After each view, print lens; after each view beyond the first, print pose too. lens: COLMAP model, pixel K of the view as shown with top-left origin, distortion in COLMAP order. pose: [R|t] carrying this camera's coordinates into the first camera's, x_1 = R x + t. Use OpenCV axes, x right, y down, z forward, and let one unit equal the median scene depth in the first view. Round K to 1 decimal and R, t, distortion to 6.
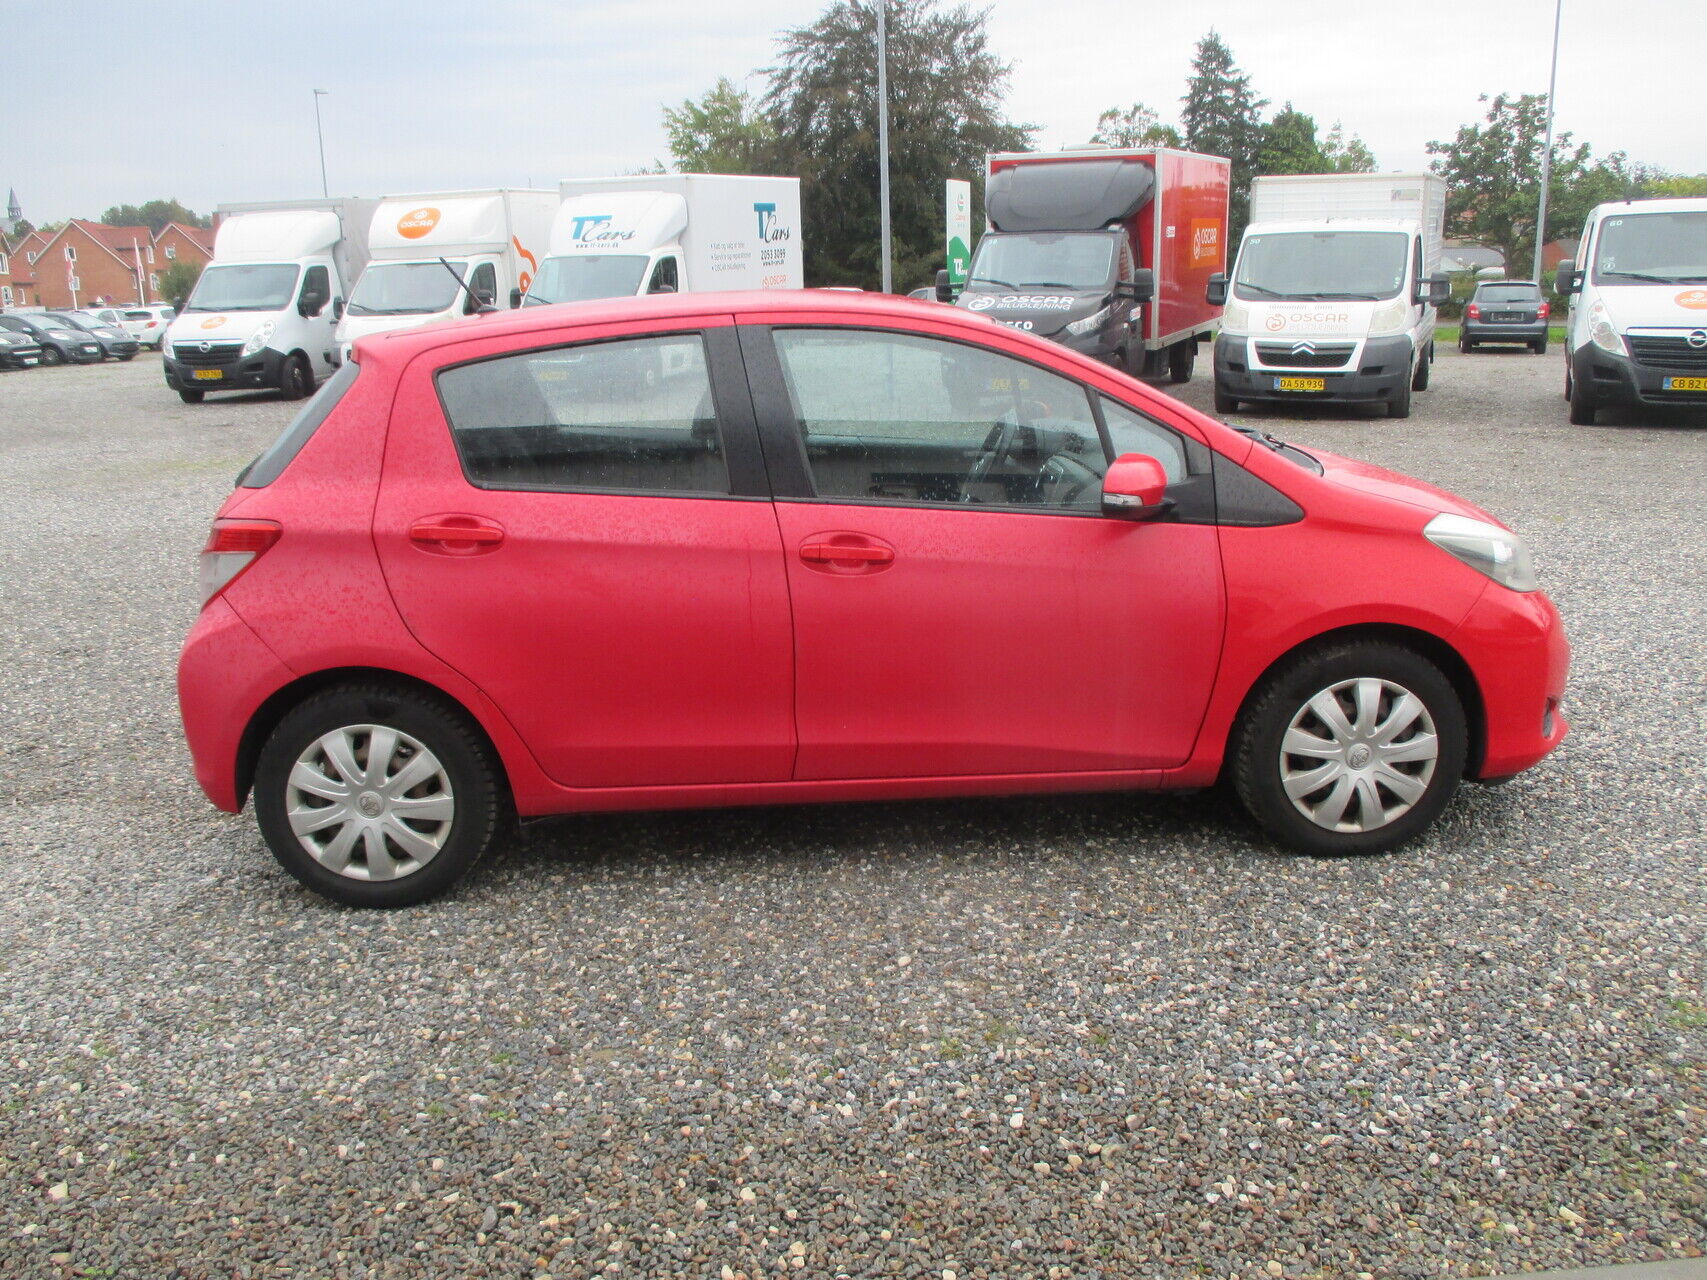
lens RADIAL K [[1412.4, 0, 867.7], [0, 1412.4, 639.0], [0, 0, 1]] dist [-0.049464, 0.017765]
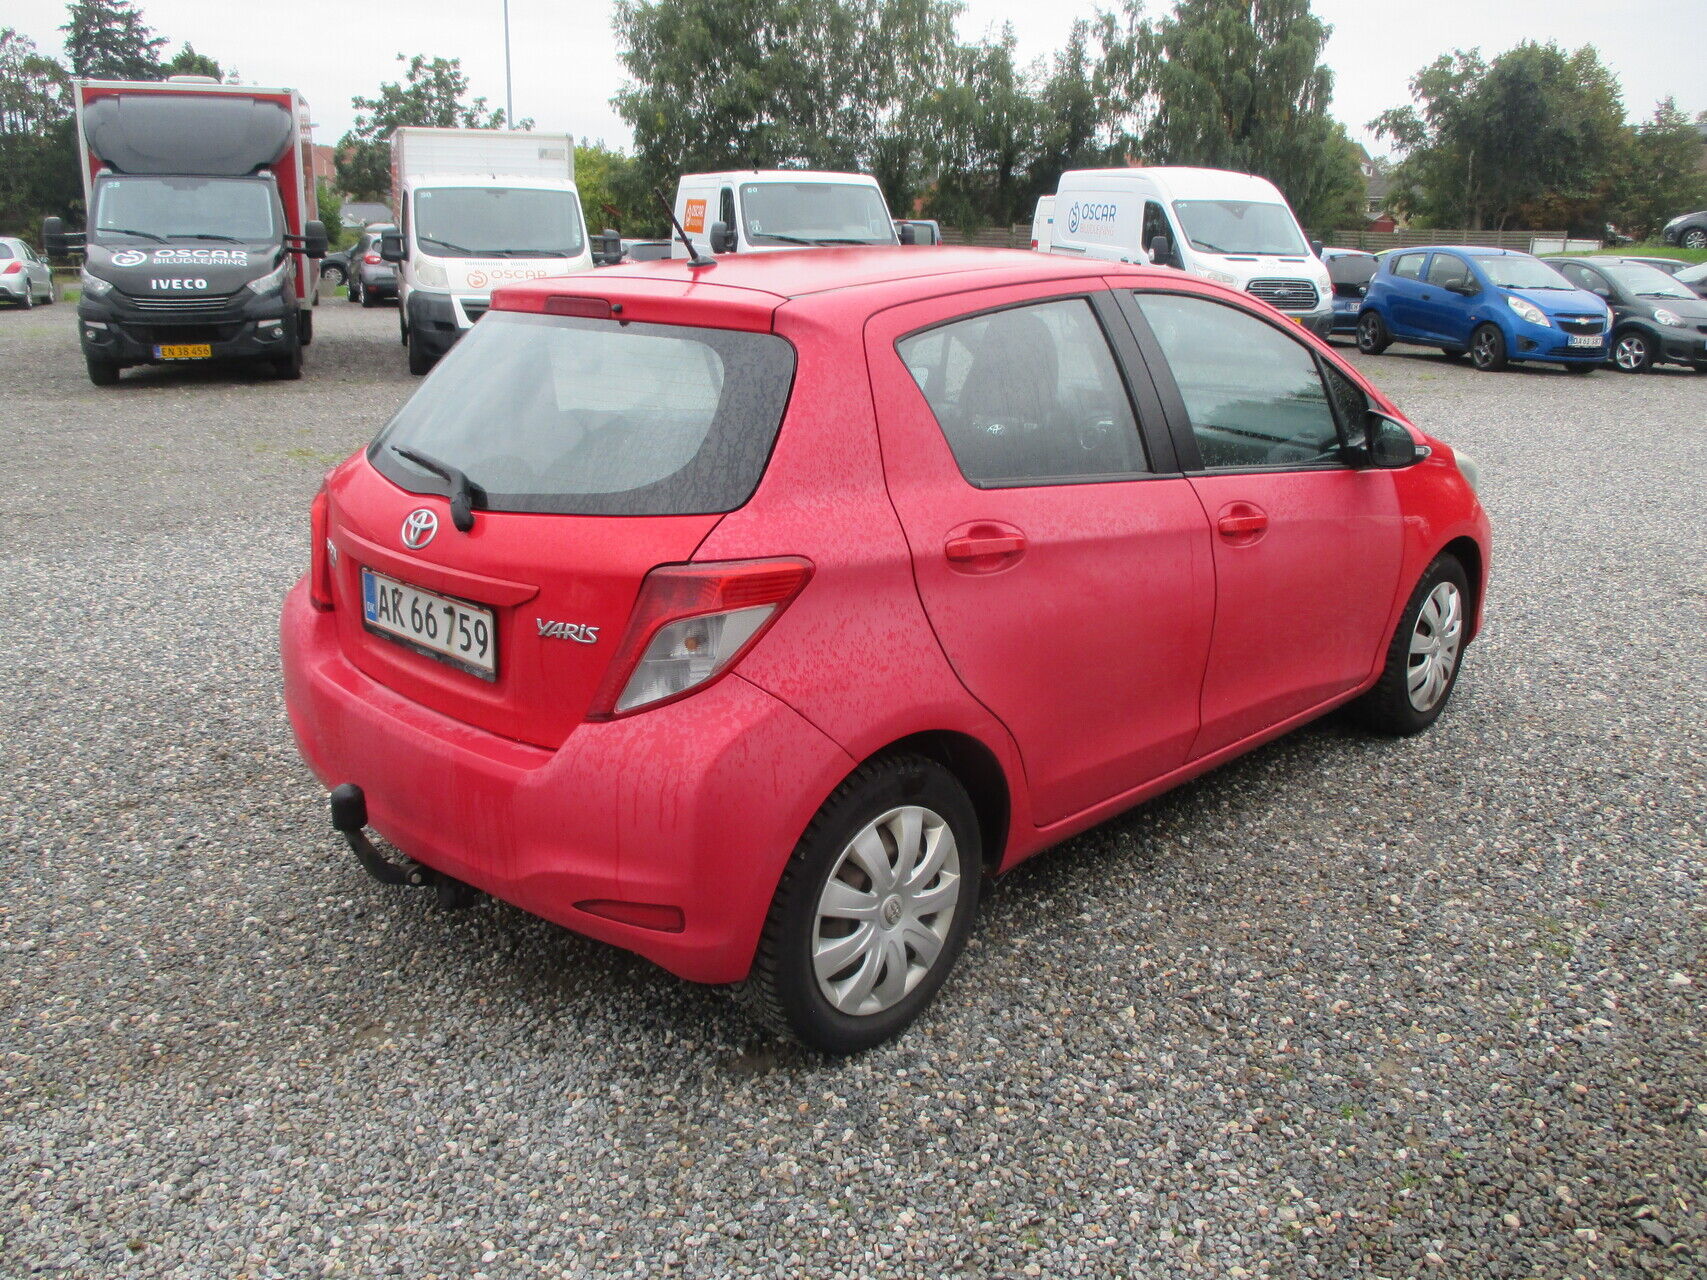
lens RADIAL K [[1412.4, 0, 856.2], [0, 1412.4, 641.7], [0, 0, 1]] dist [-0.049464, 0.017765]
pose [[0.756277, -0.153947, 0.635881, -0.843377], [0.133784, 0.987774, 0.080027, -0.092618], [-0.640427, 0.024548, 0.767626, 0.417747]]
